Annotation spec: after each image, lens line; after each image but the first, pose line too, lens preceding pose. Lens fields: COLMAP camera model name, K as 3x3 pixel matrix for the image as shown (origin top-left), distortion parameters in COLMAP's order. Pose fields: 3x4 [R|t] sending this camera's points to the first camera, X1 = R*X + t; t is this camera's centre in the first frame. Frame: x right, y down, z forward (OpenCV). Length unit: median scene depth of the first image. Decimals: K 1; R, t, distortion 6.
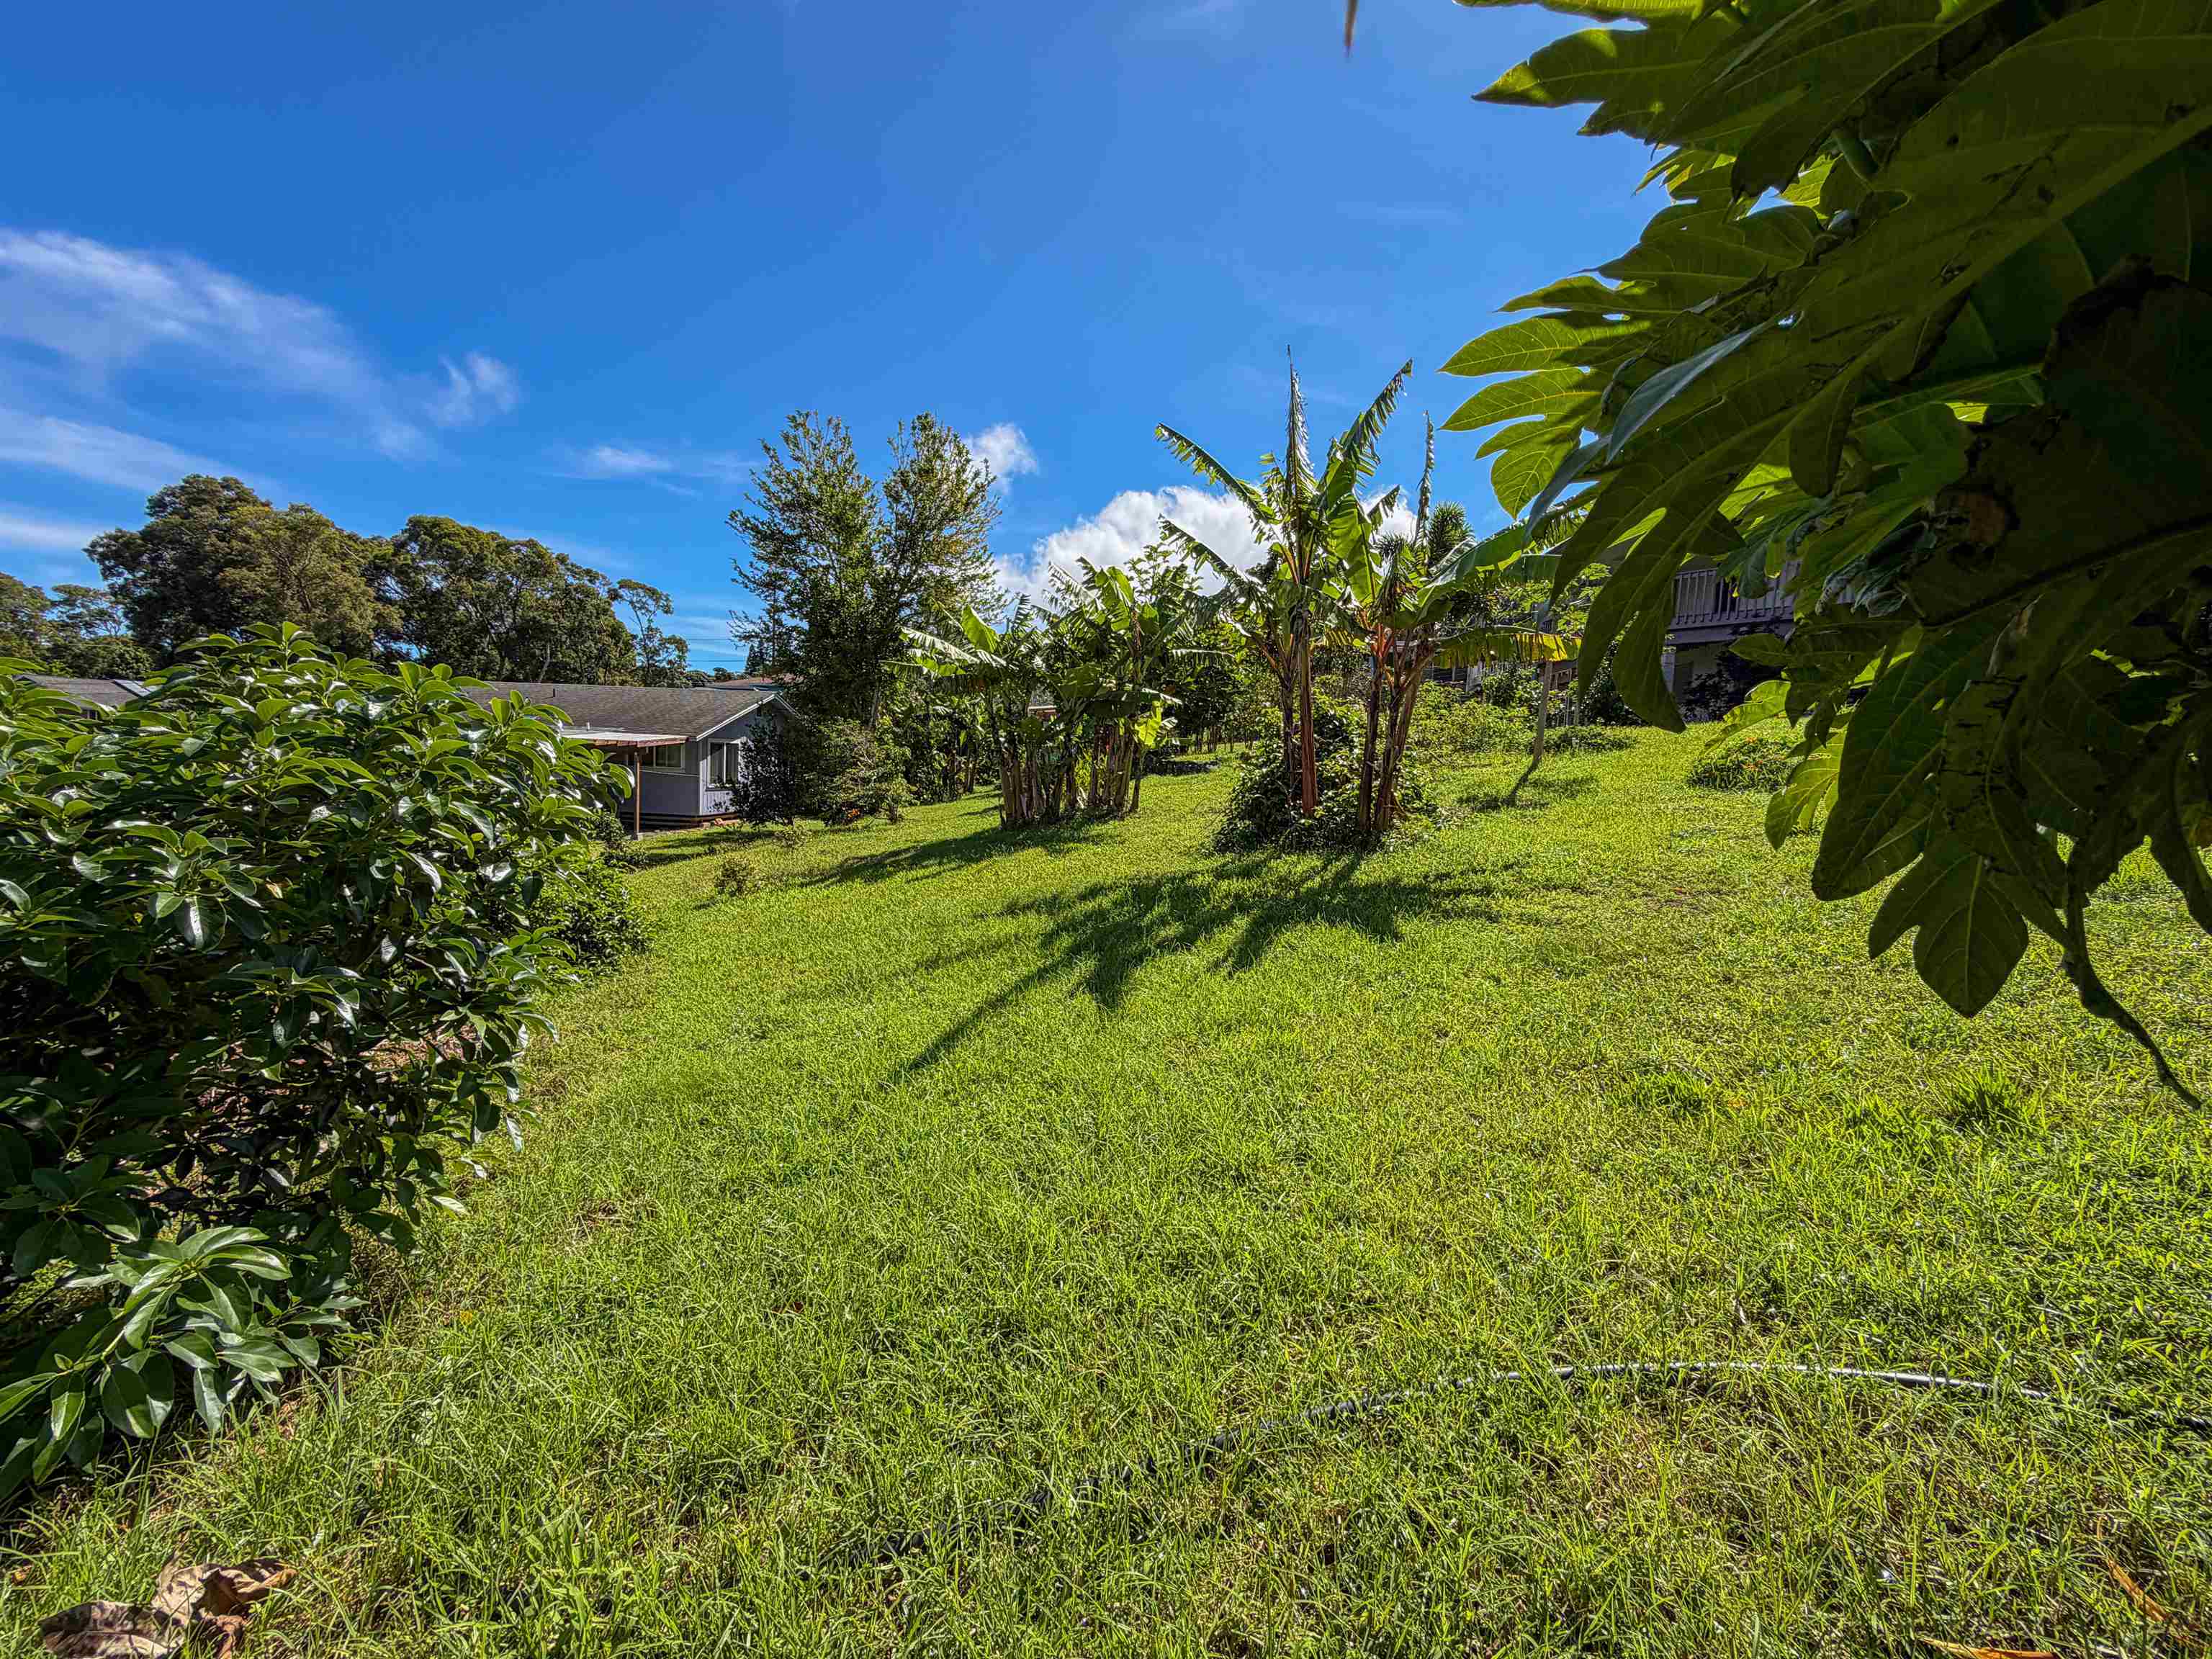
lens RADIAL K [[876.3, 0, 1101.7], [0, 876.3, 845.0], [0, 0, 1]] dist [-0.004289, 0.000586]
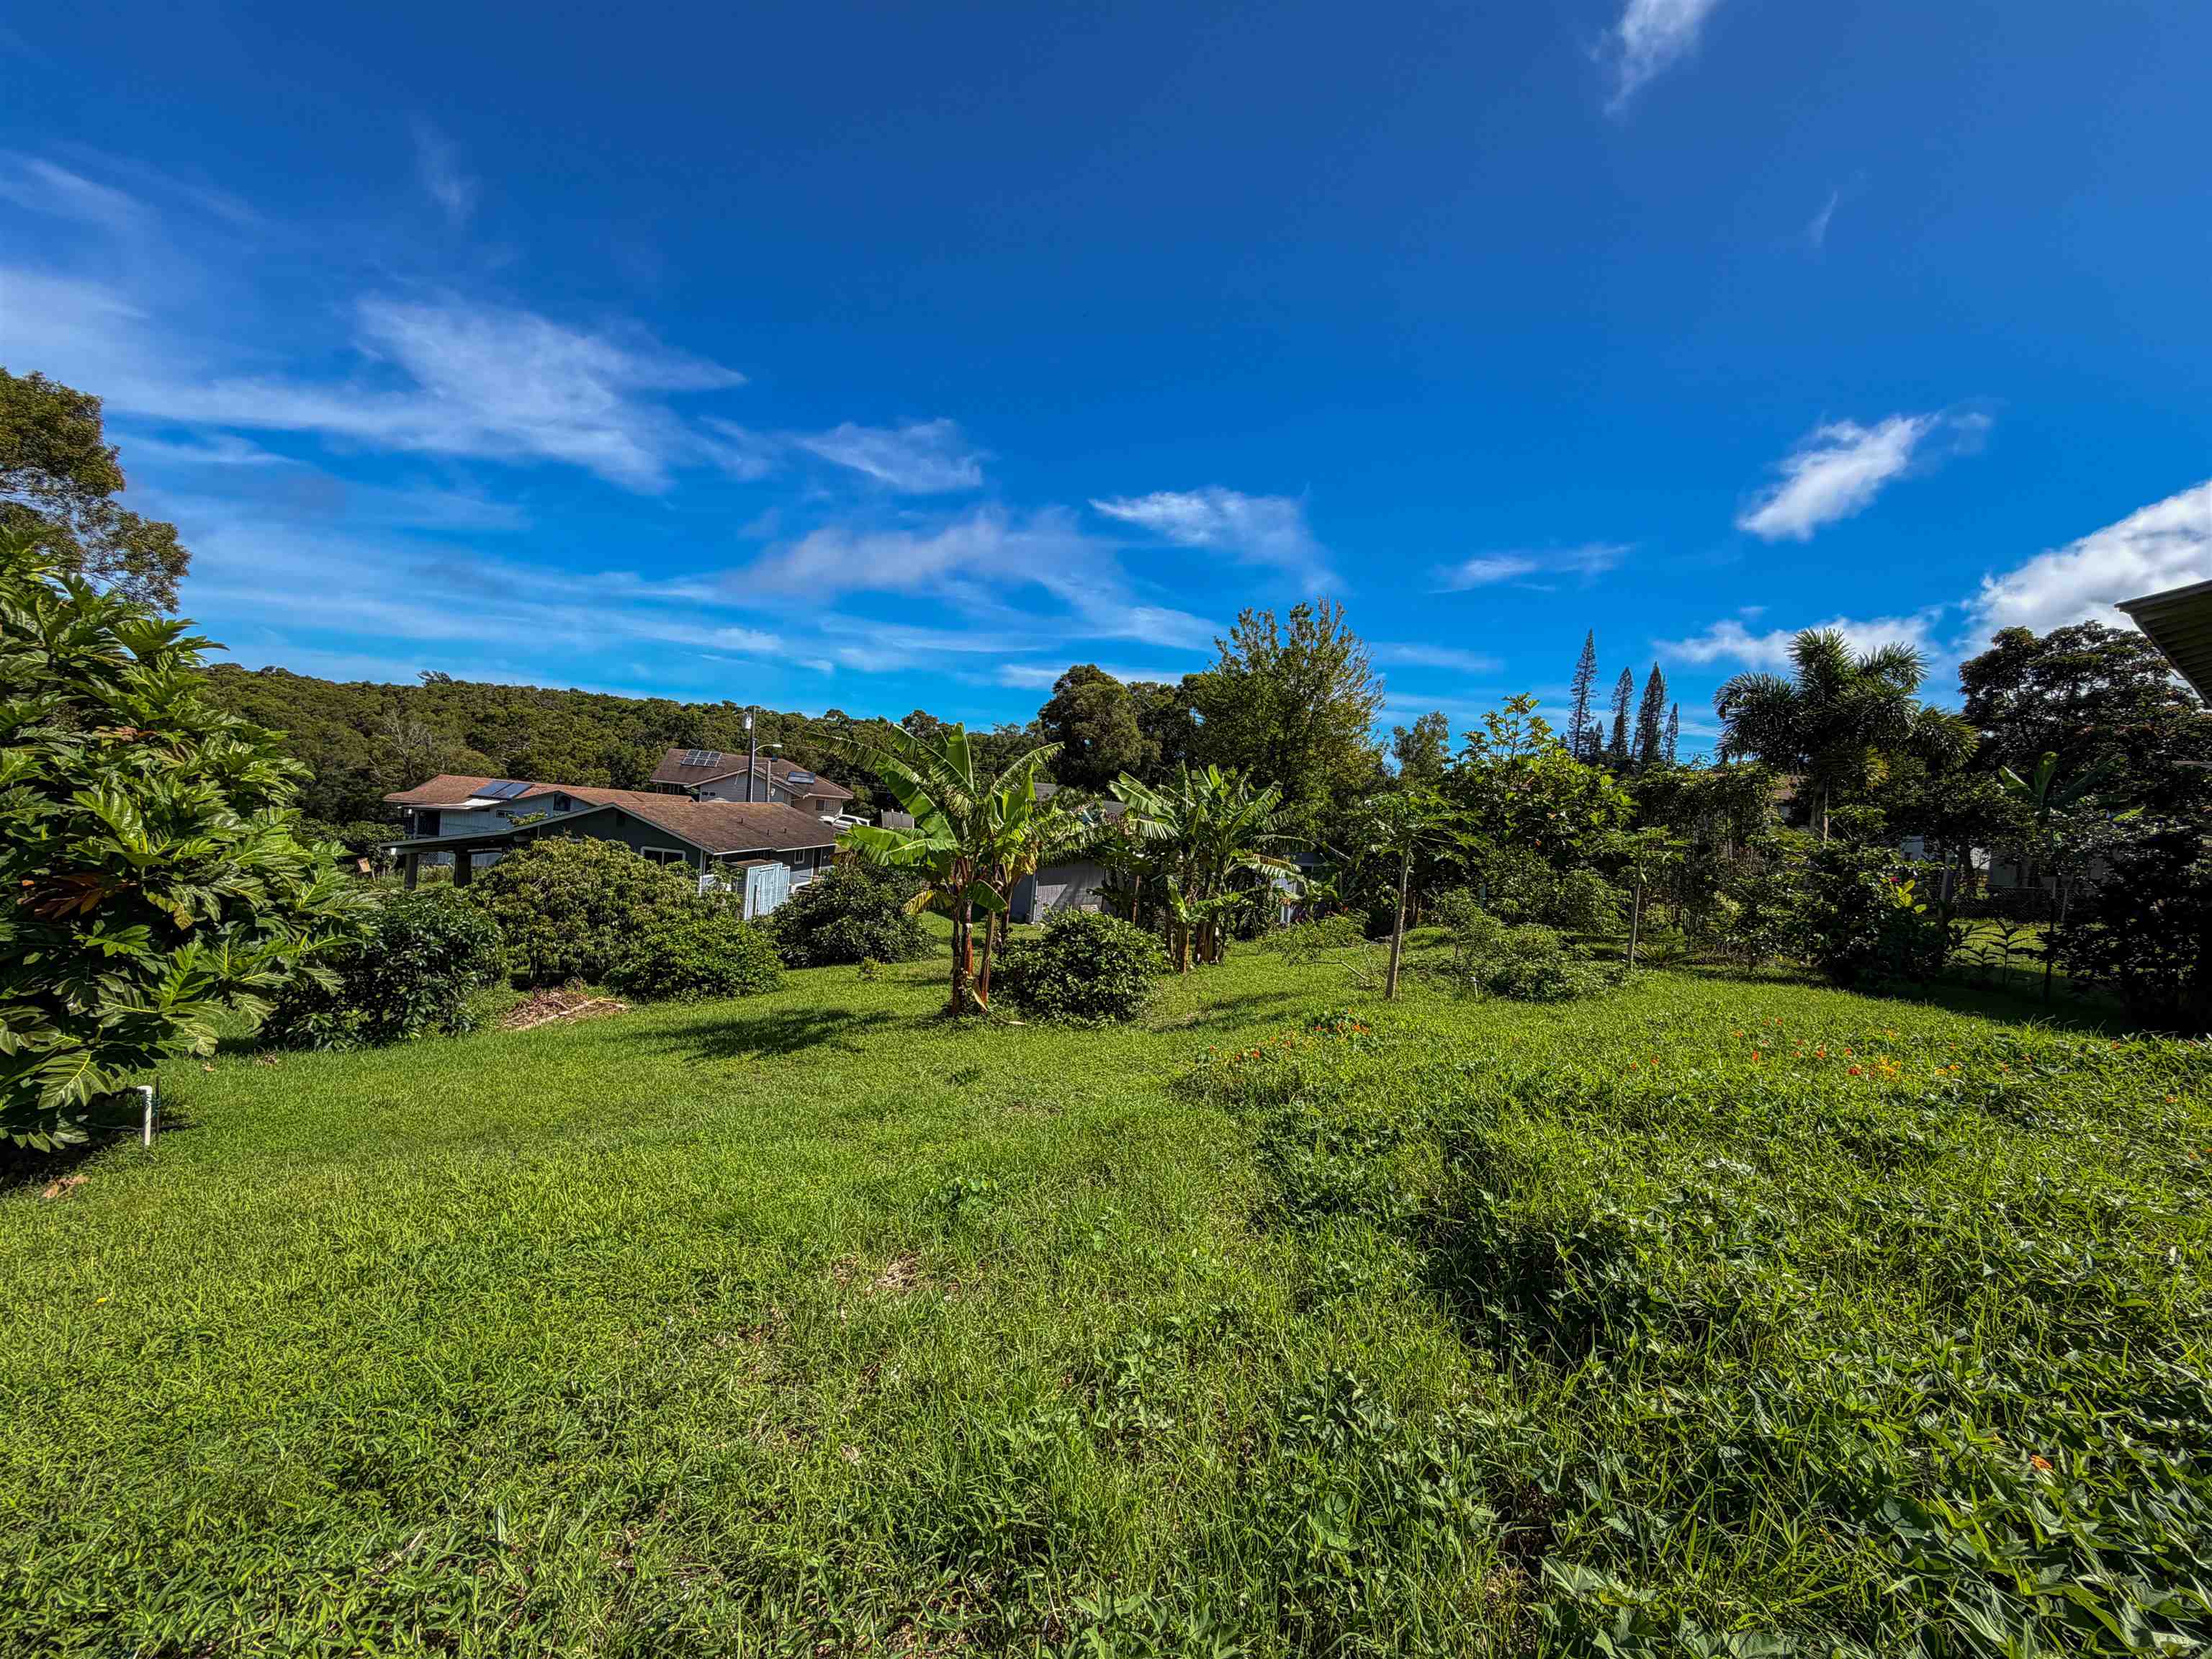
lens RADIAL K [[876.3, 0, 1096.1], [0, 876.3, 825.1], [0, 0, 1]] dist [-0.004289, 0.000586]
pose [[0.629441, 0.045279, -0.775728, 0.467017], [-0.140910, 0.988401, -0.056644, -0.082449], [0.764165, 0.144962, 0.628520, 0.084831]]
